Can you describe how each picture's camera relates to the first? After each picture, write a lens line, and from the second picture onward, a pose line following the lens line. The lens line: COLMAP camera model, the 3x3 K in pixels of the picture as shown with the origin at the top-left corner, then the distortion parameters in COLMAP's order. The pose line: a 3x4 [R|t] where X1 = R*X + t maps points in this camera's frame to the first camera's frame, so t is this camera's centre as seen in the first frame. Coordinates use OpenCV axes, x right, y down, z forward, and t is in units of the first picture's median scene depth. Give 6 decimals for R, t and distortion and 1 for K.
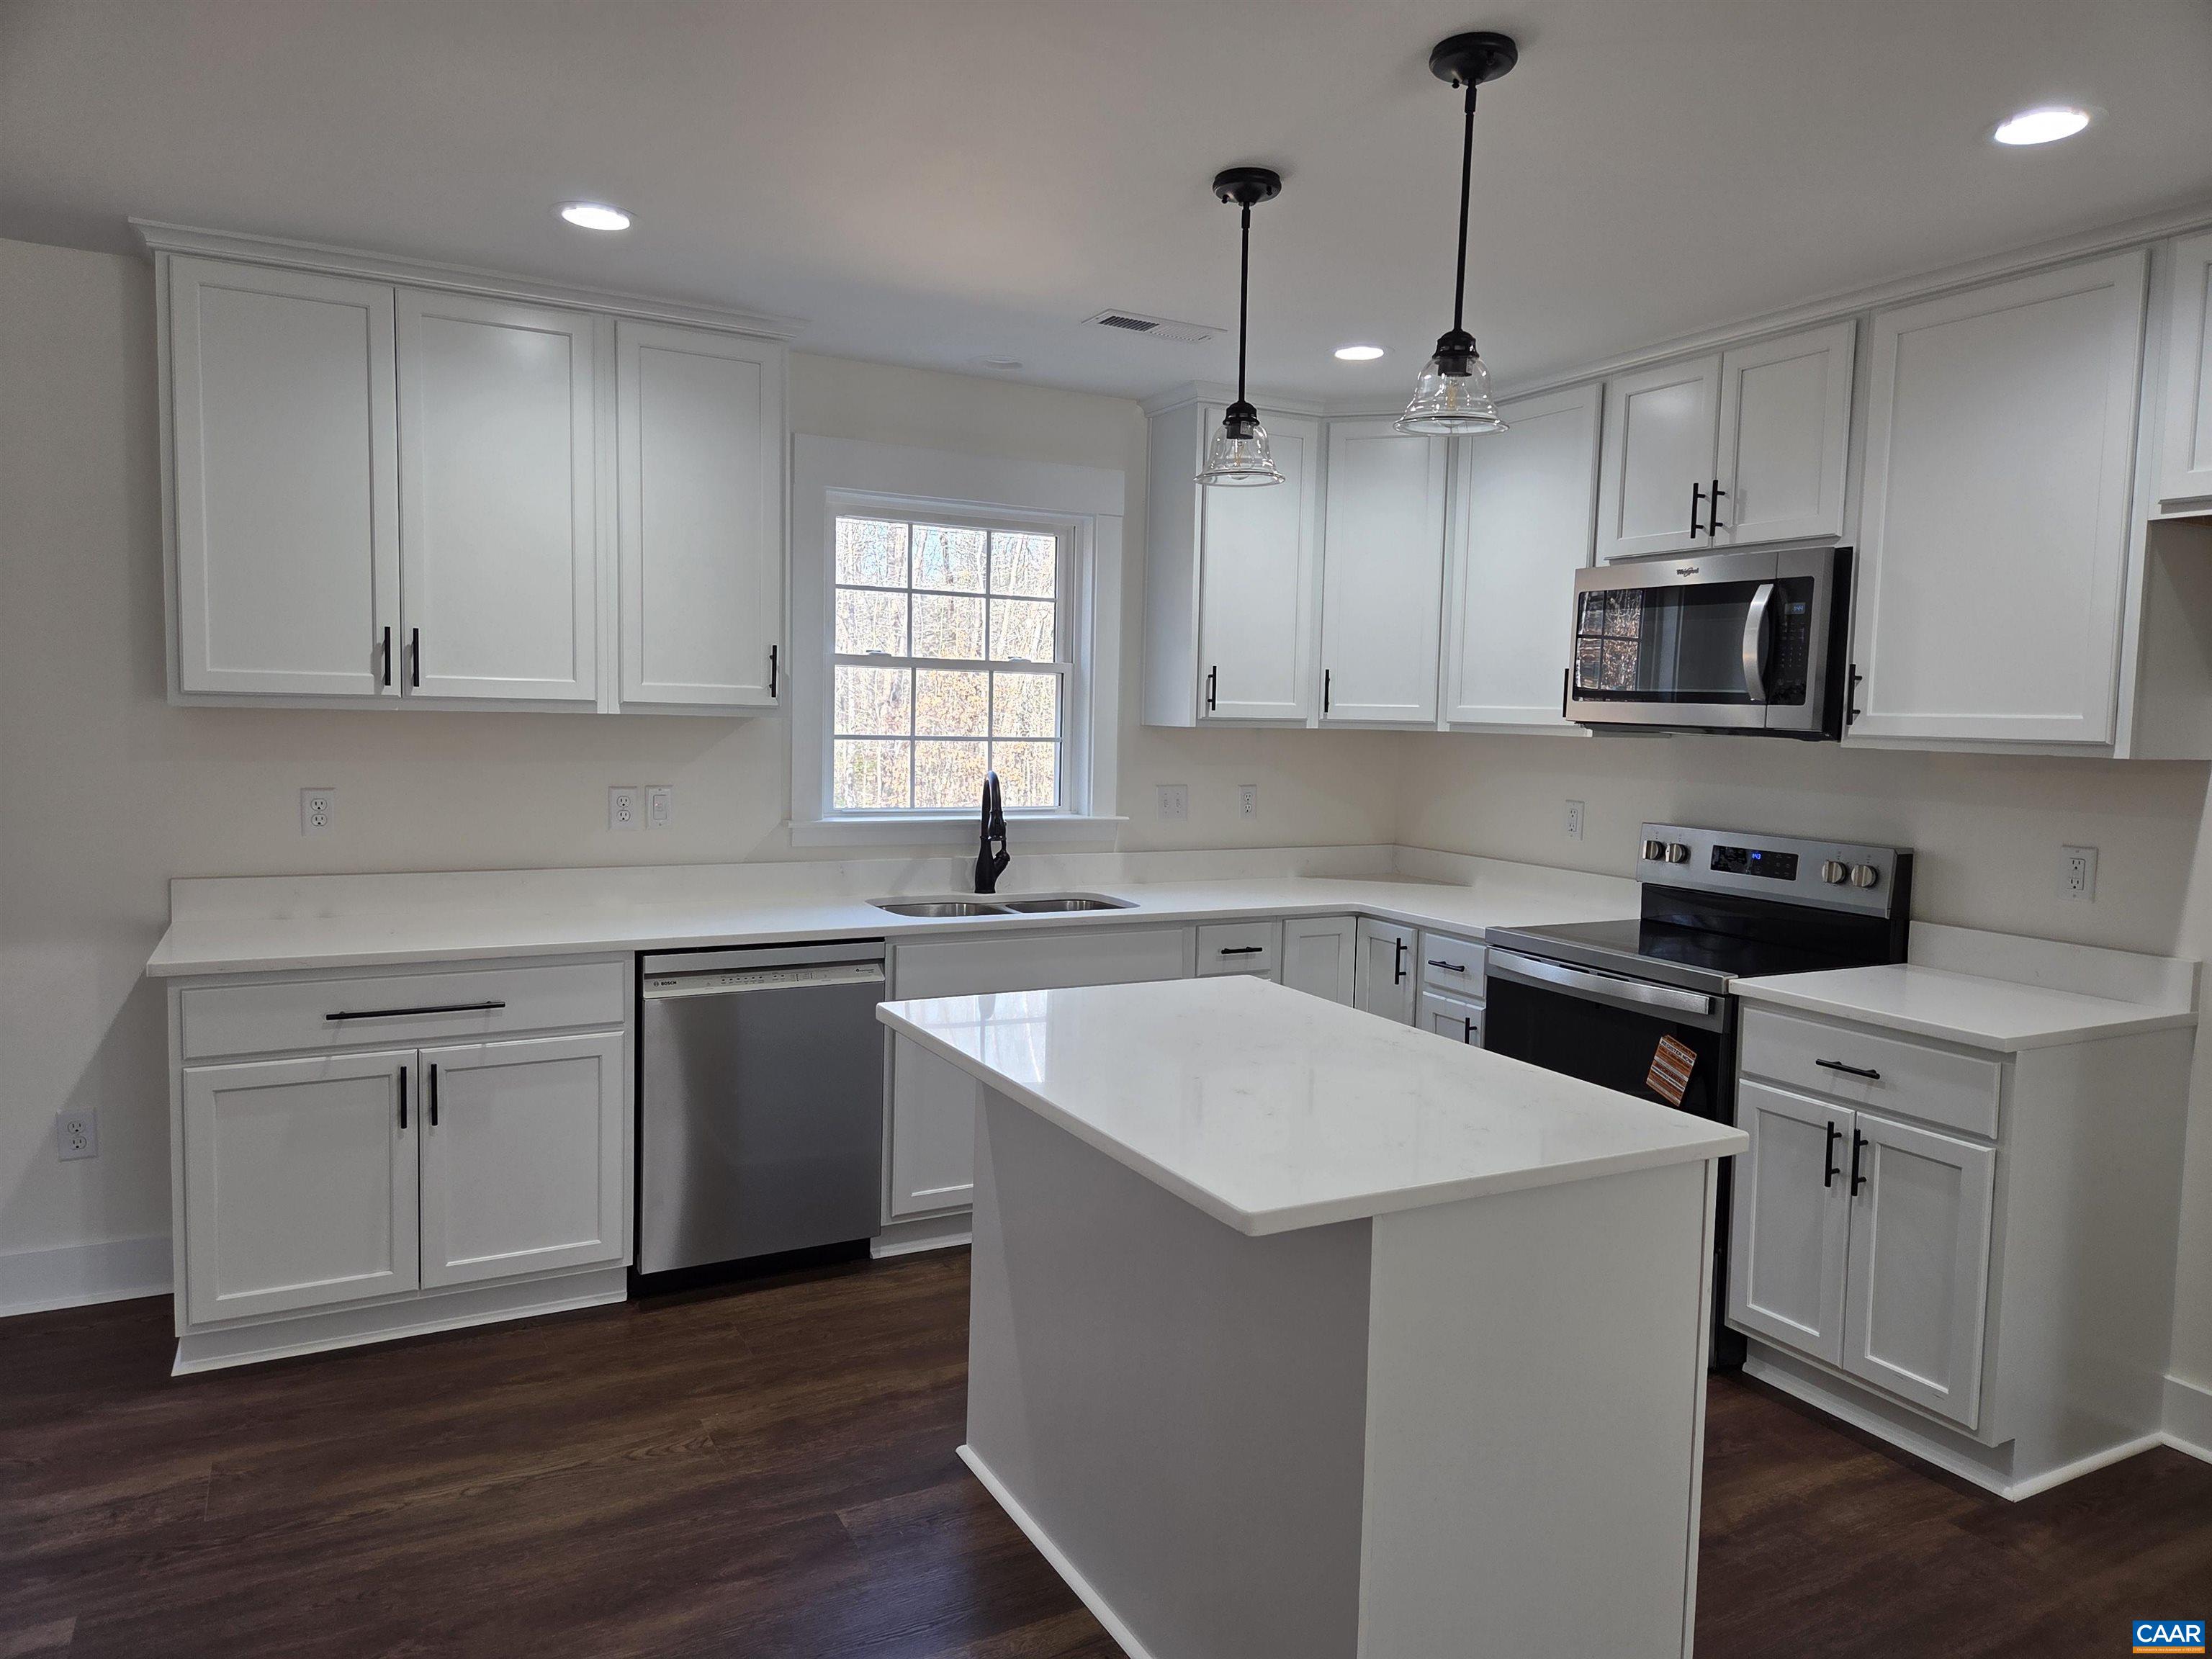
lens RADIAL K [[1466.6, 0, 1109.5], [0, 1466.6, 814.8], [0, 0, 1]] dist [0.077678, -0.069906]
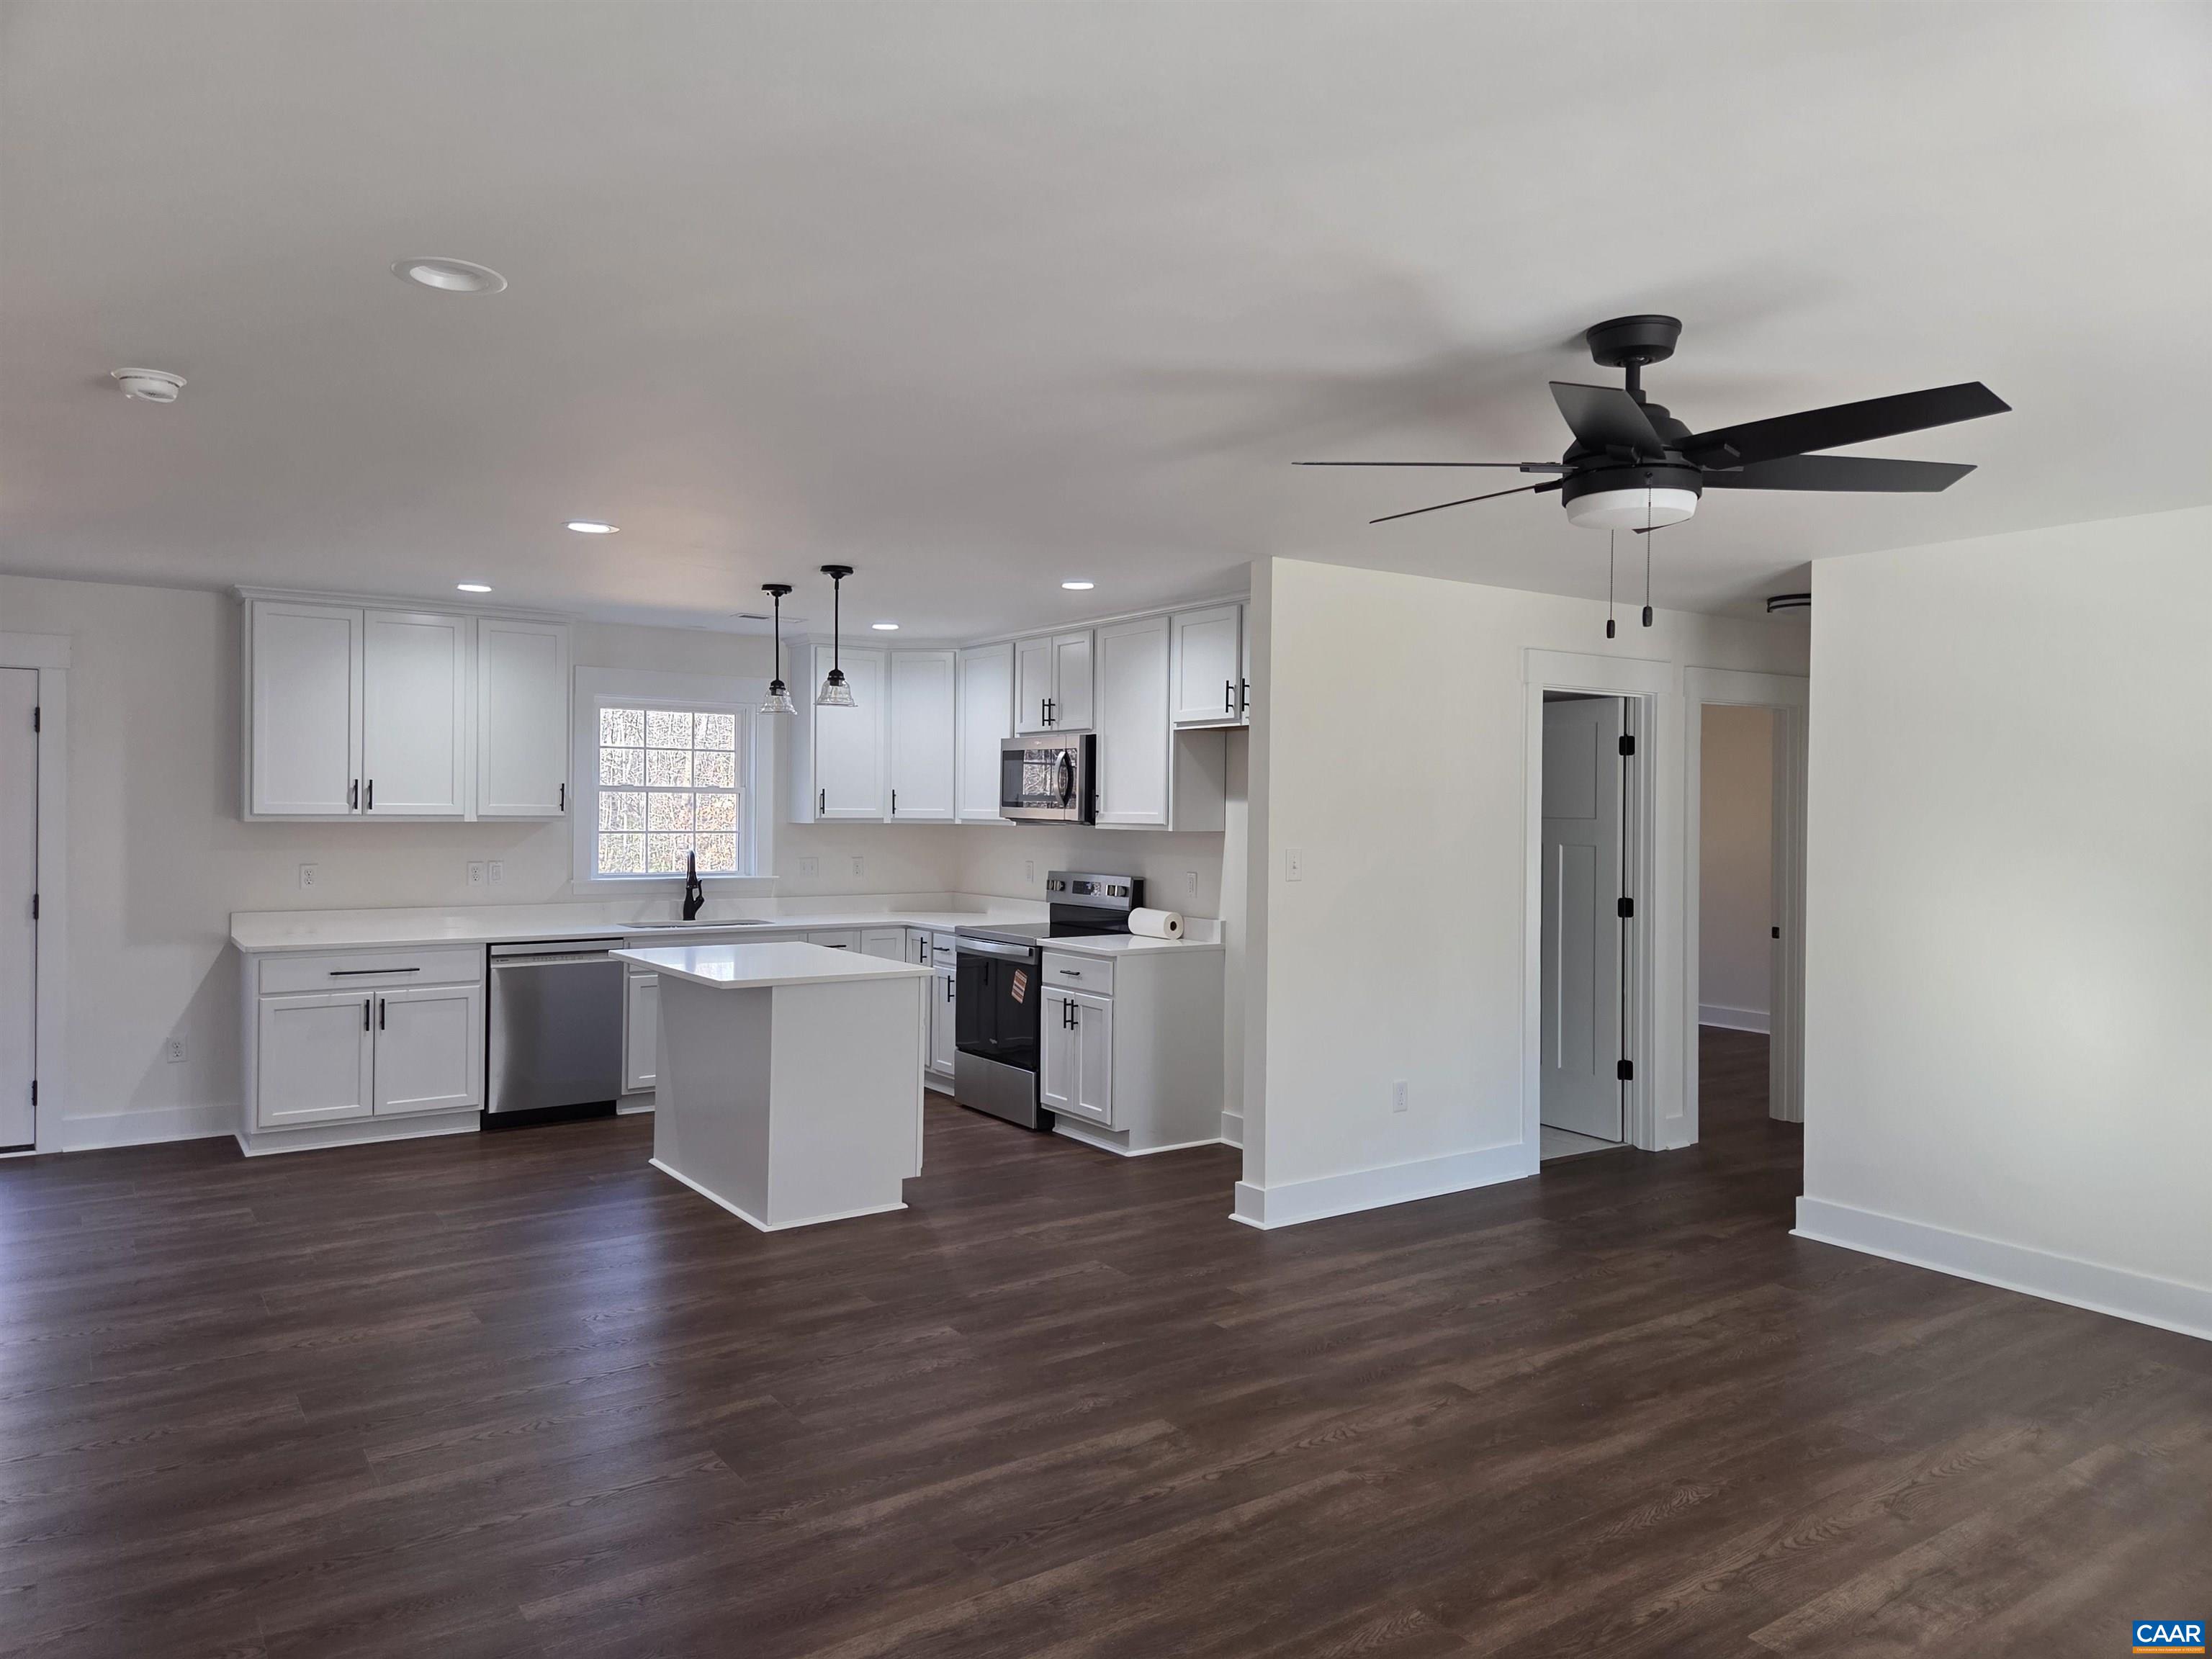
lens RADIAL K [[1466.6, 0, 1109.5], [0, 1466.6, 814.8], [0, 0, 1]] dist [0.077678, -0.069906]
pose [[0.992359, -0.014846, 0.122485, 0.242173], [0.022951, 0.997619, -0.065031, 0.066009], [-0.121228, 0.067345, 0.990338, -0.989963]]
